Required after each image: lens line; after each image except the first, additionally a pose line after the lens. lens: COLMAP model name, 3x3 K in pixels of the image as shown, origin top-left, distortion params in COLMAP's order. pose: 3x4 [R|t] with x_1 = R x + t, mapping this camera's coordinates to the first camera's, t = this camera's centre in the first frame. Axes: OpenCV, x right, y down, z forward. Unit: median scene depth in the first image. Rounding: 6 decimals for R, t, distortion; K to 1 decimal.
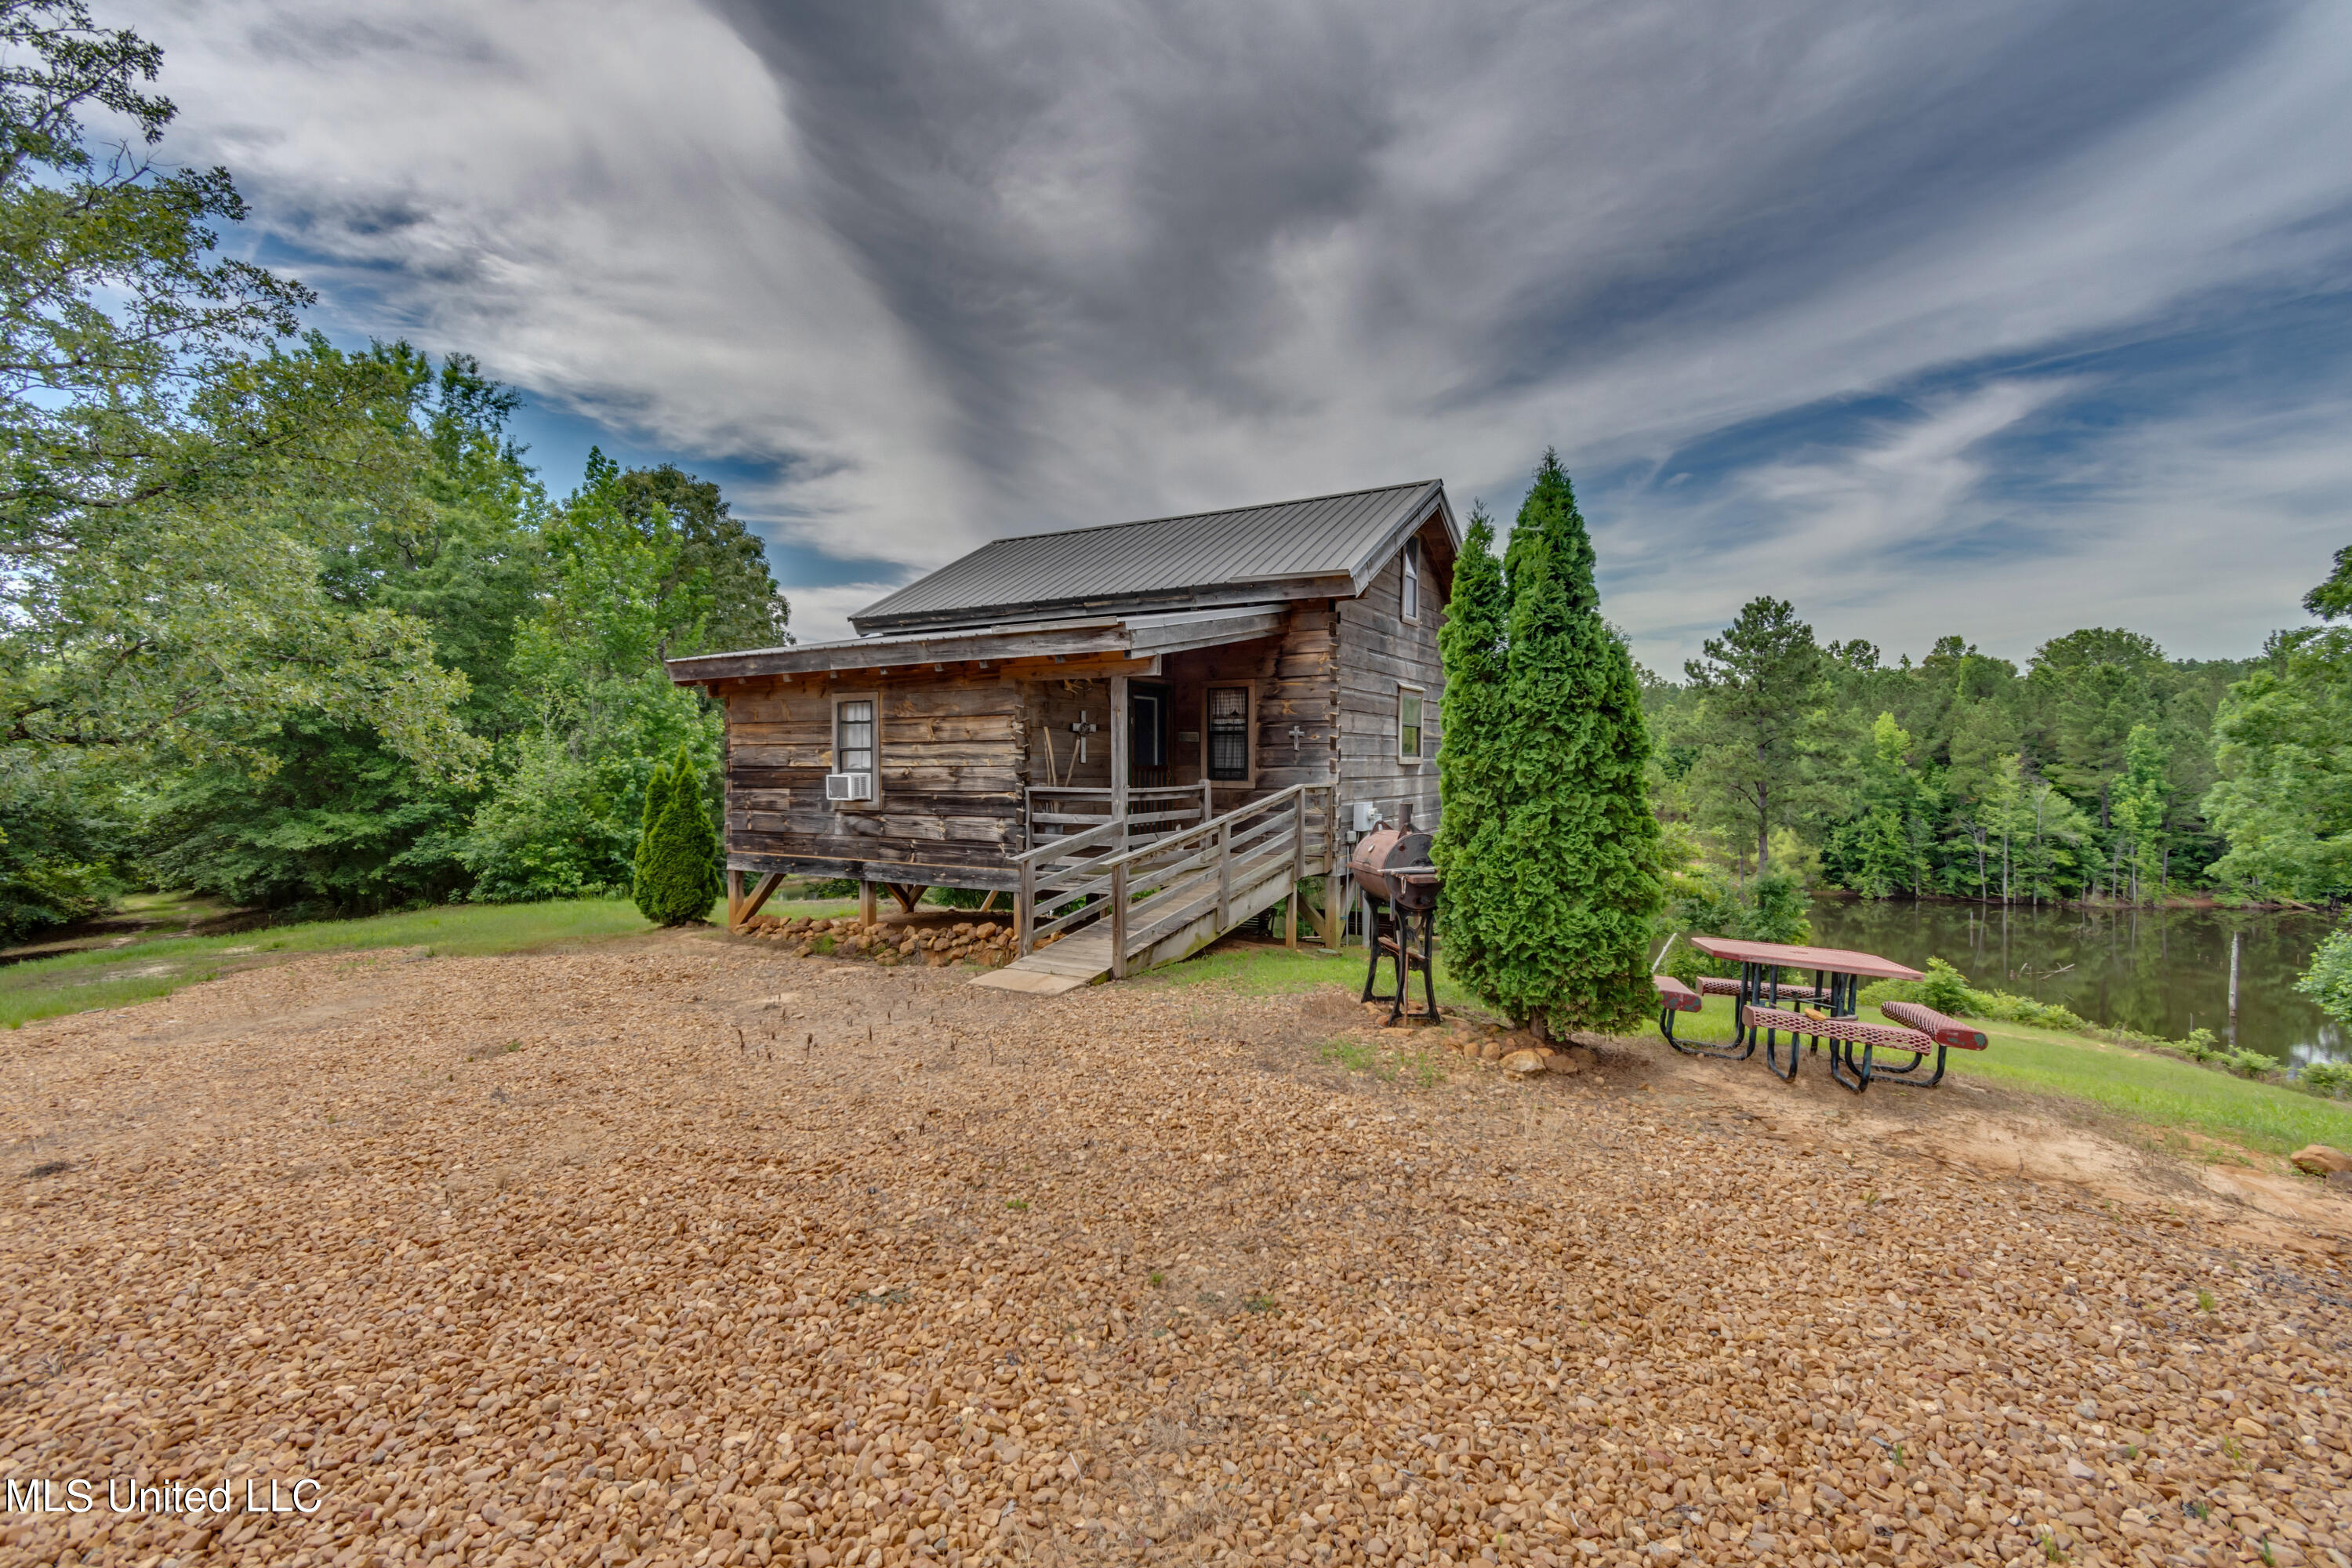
lens RADIAL K [[1076.1, 0, 1179.5], [0, 1076.1, 773.0], [0, 0, 1]] dist [0.003216, 0.000301]
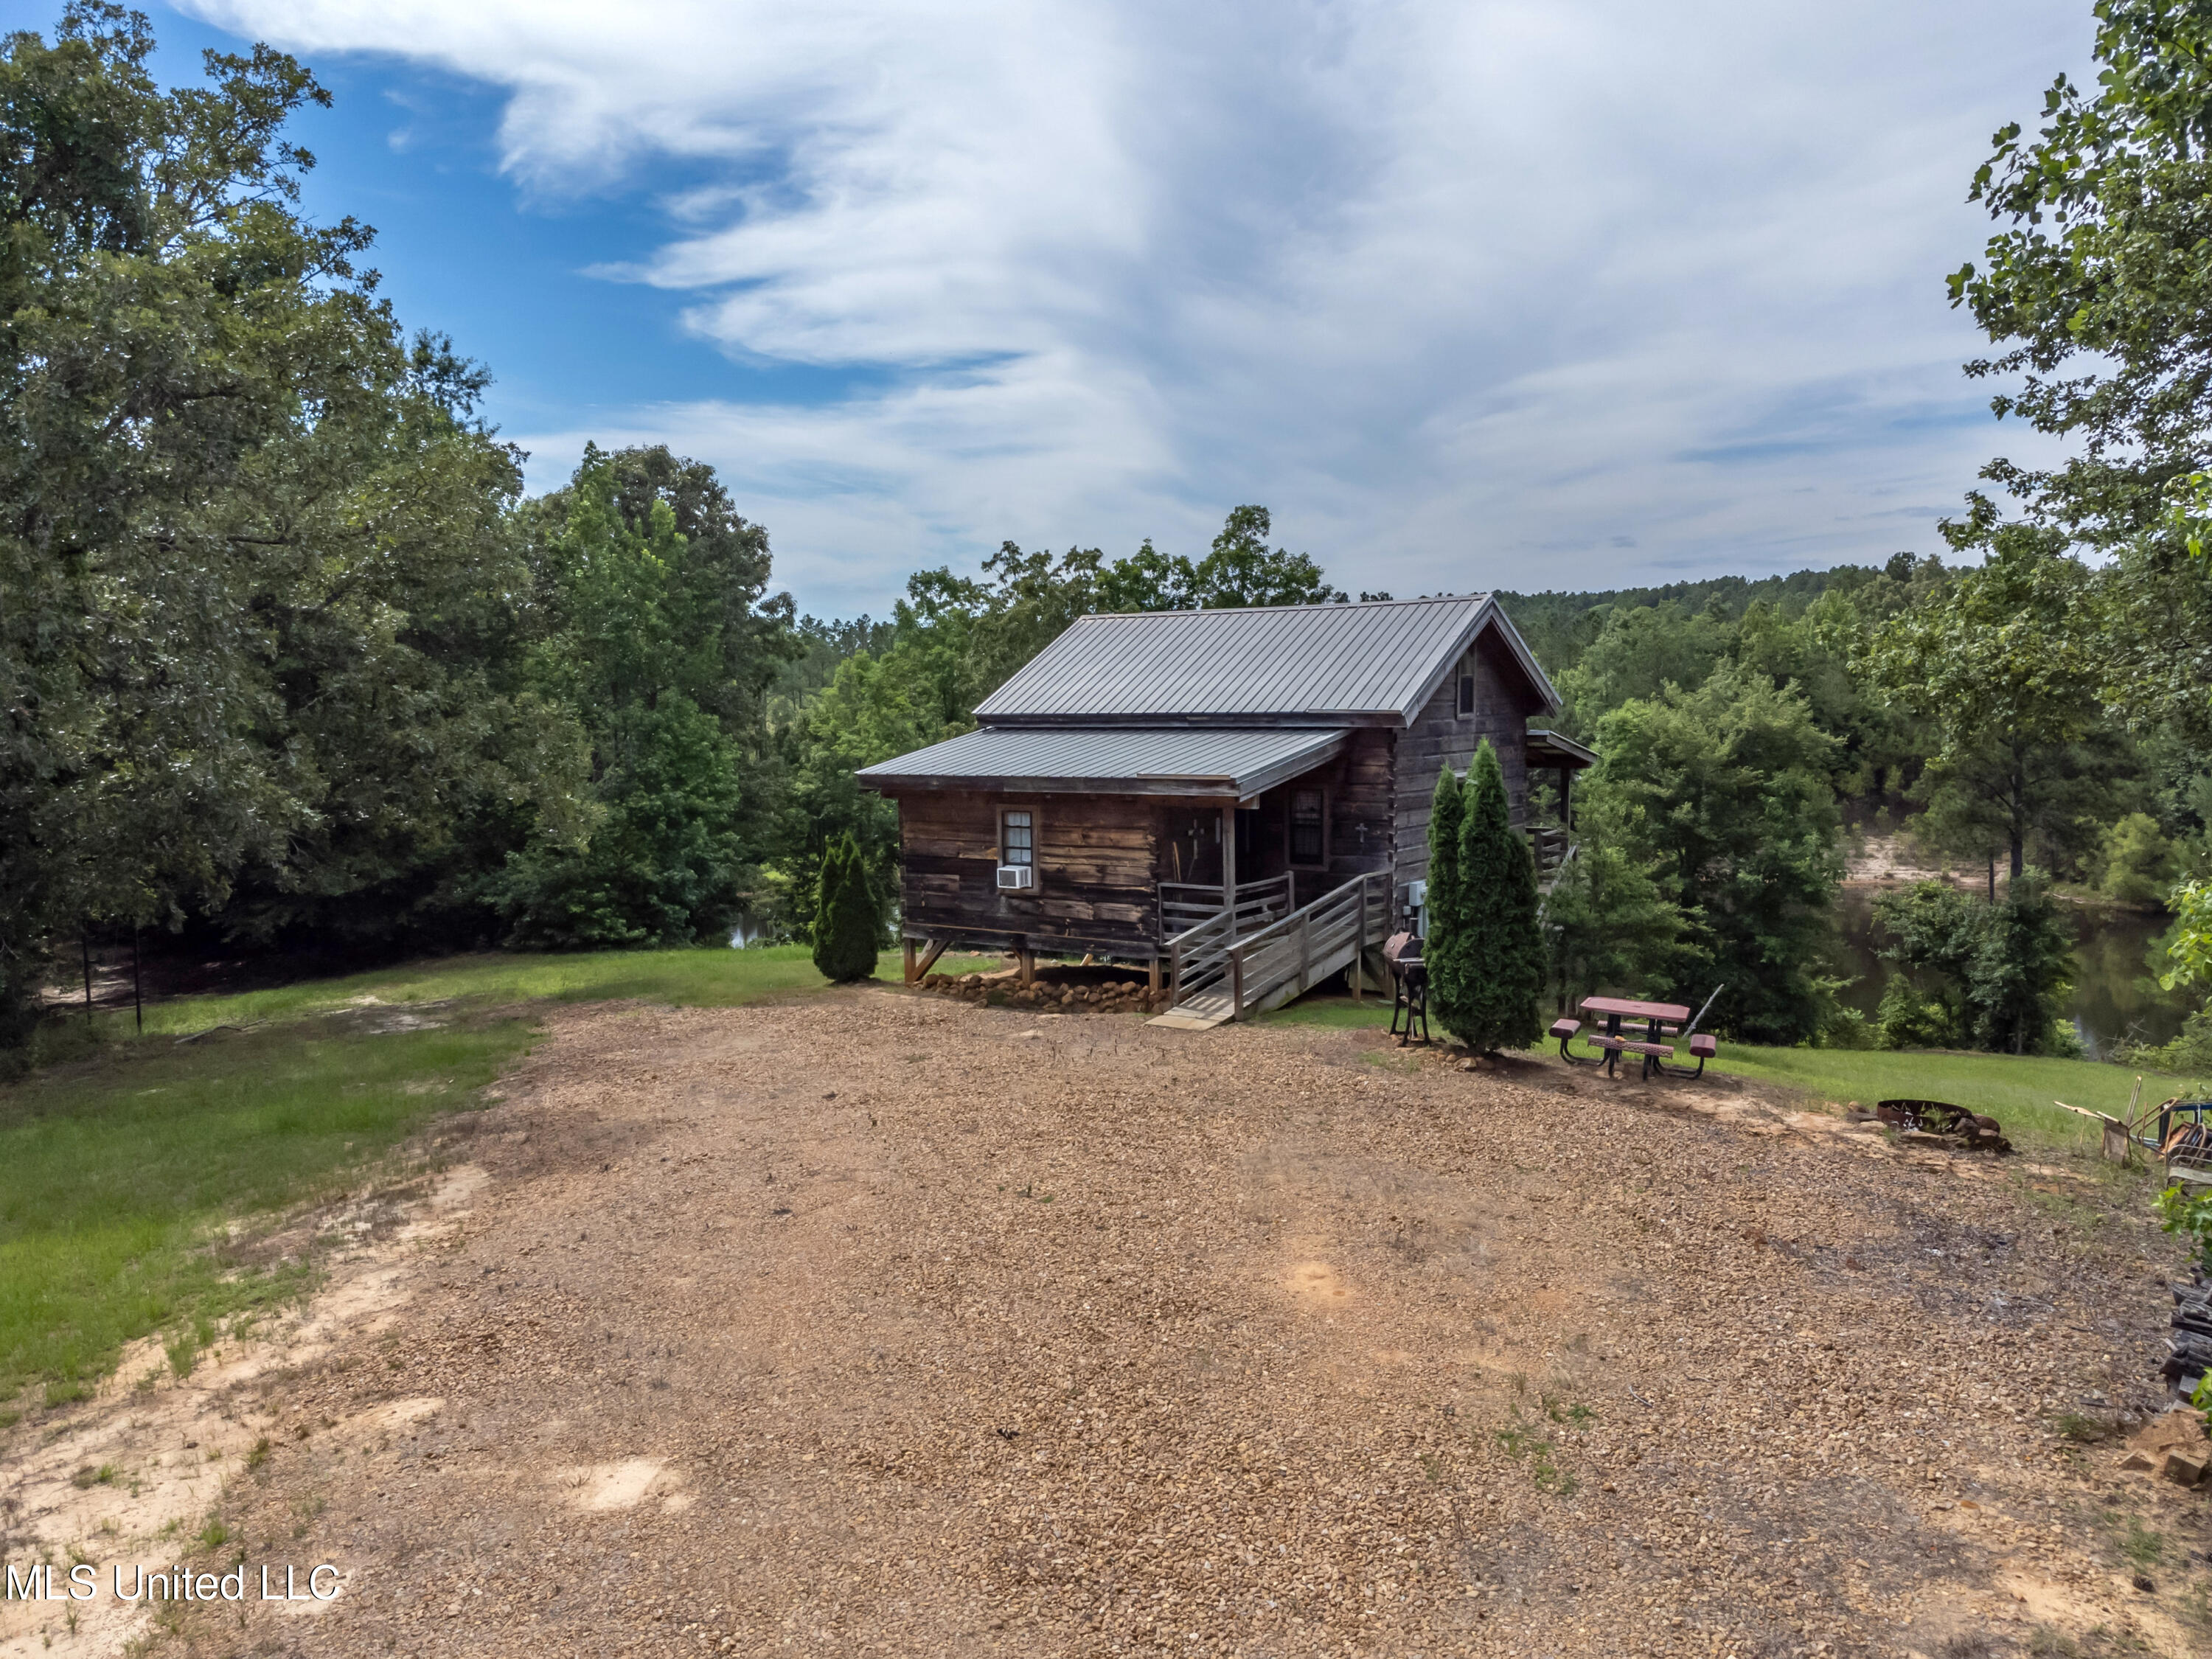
lens RADIAL K [[1696.6, 0, 1115.8], [0, 1696.6, 836.8], [0, 0, 1]] dist [0.113839, -0.169695]
pose [[0.997922, -0.008488, -0.063865, -0.051859], [0.013203, 0.997187, 0.073782, -0.182246], [0.063059, -0.074472, 0.995227, -1.011988]]
